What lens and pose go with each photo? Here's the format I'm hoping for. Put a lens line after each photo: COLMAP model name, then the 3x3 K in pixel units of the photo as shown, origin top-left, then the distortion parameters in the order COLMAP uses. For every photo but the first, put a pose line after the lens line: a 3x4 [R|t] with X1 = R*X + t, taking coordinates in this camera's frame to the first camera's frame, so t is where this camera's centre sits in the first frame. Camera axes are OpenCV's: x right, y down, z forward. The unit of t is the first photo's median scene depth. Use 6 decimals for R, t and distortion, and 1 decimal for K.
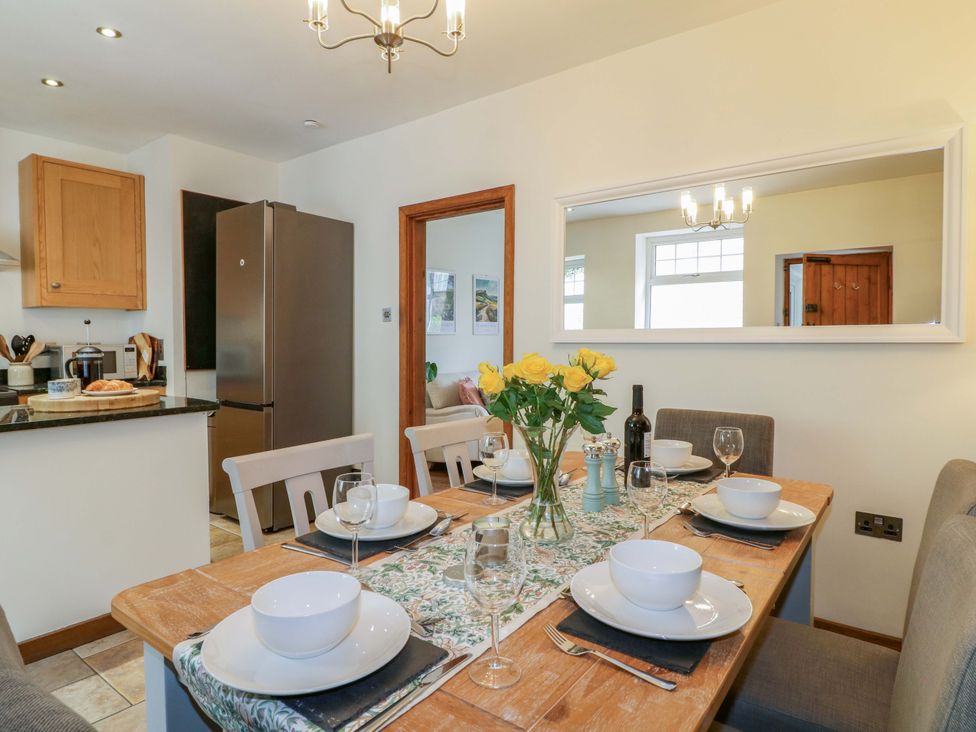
lens RADIAL K [[574.5, 0, 487.9], [0, 574.5, 359.3], [0, 0, 1]] dist [-0.001304, -0.002747]
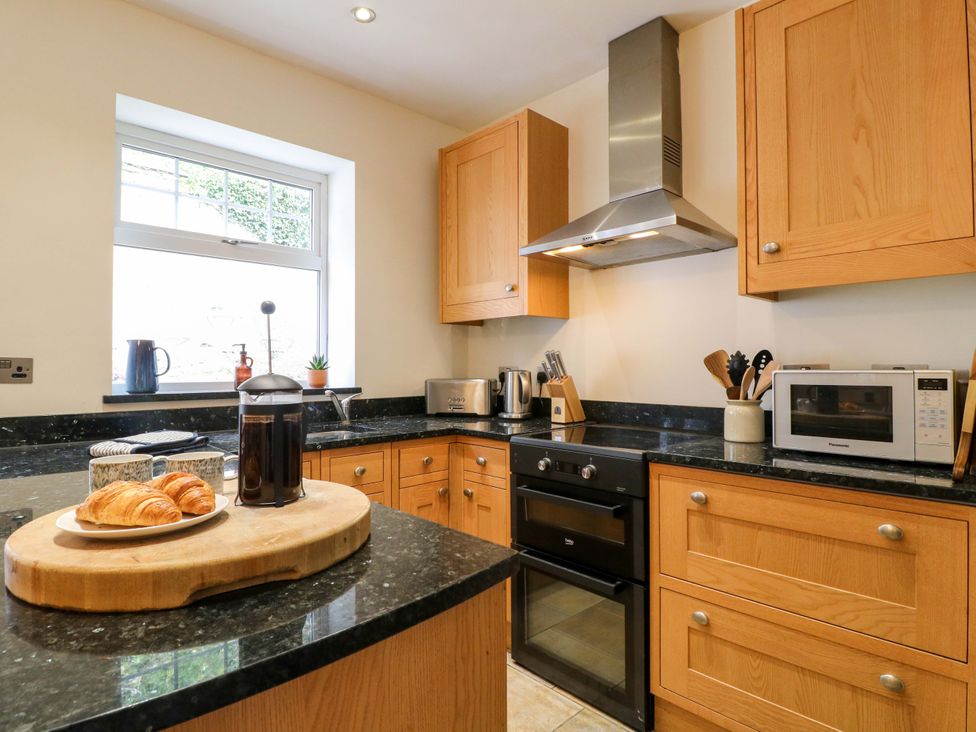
lens RADIAL K [[526.2, 0, 489.6], [0, 526.2, 358.5], [0, 0, 1]] dist [-0.016408, -0.000889]
pose [[-0.164769, -0.008292, -0.986297, -0.268198], [-0.031598, 0.999496, -0.003124, -0.024887], [0.985826, 0.030651, -0.164948, 0.832625]]
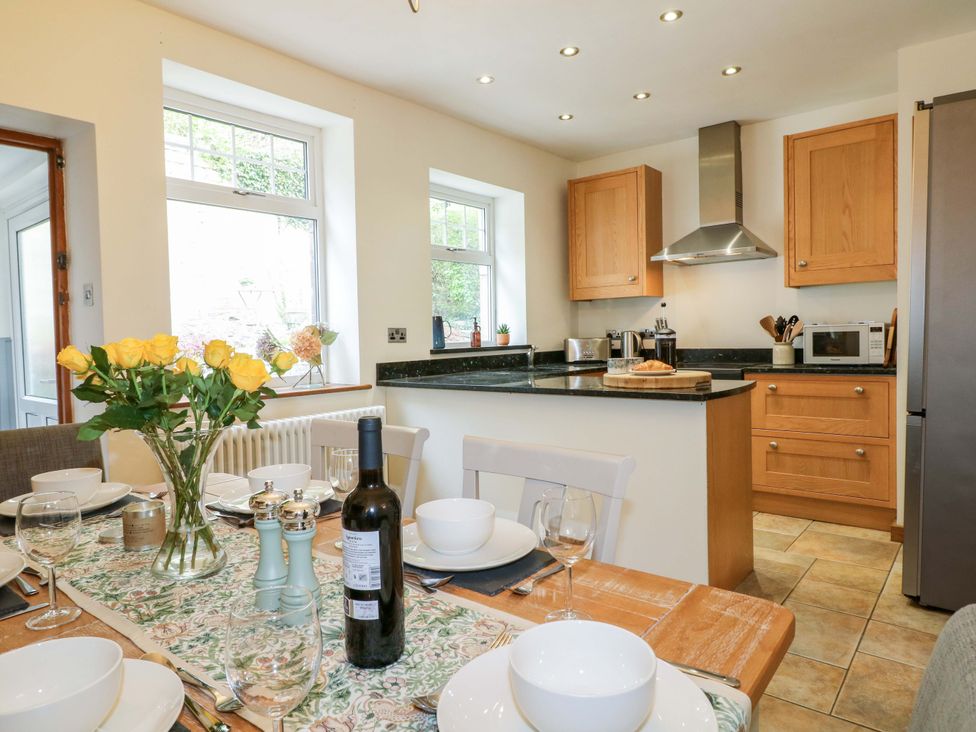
lens RADIAL K [[613.2, 0, 484.7], [0, 613.2, 356.8], [0, 0, 1]] dist [-0.003316, -0.001711]
pose [[-0.038189, 0.041641, -0.998403, 0.312780], [-0.009361, 0.999073, 0.042027, -0.009650], [0.999227, 0.010951, -0.037764, 0.497751]]
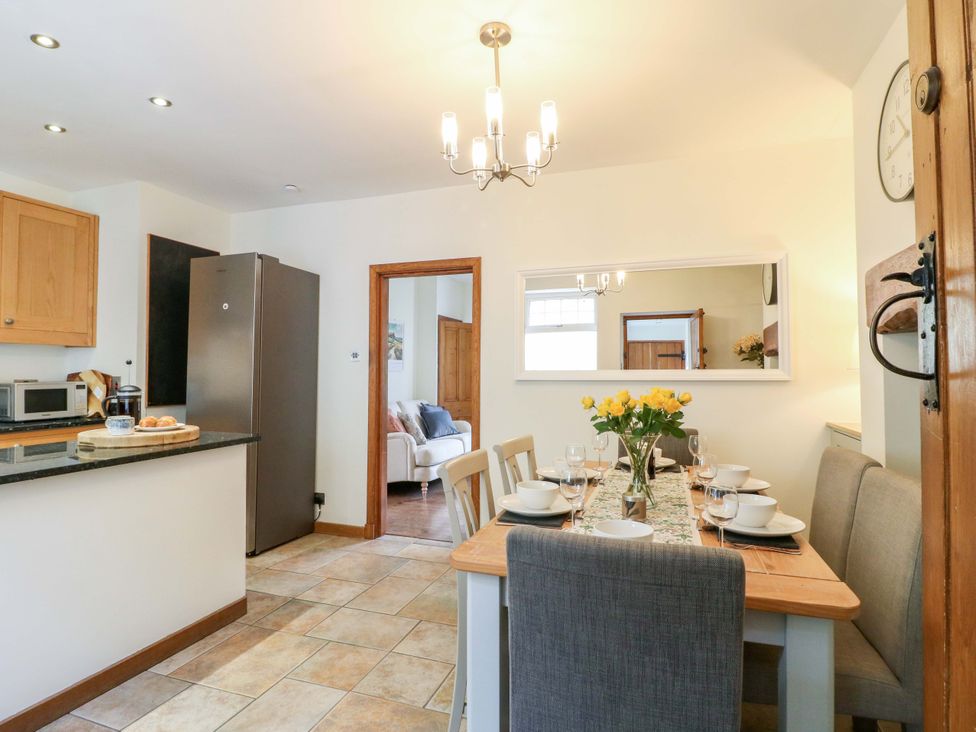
lens RADIAL K [[526.2, 0, 489.6], [0, 526.2, 358.5], [0, 0, 1]] dist [-0.016408, -0.000889]
pose [[0.947183, 0.010193, 0.320531, -0.260434], [0.009555, 0.998154, -0.059977, -0.005390], [-0.320551, 0.059872, 0.945337, -0.090590]]
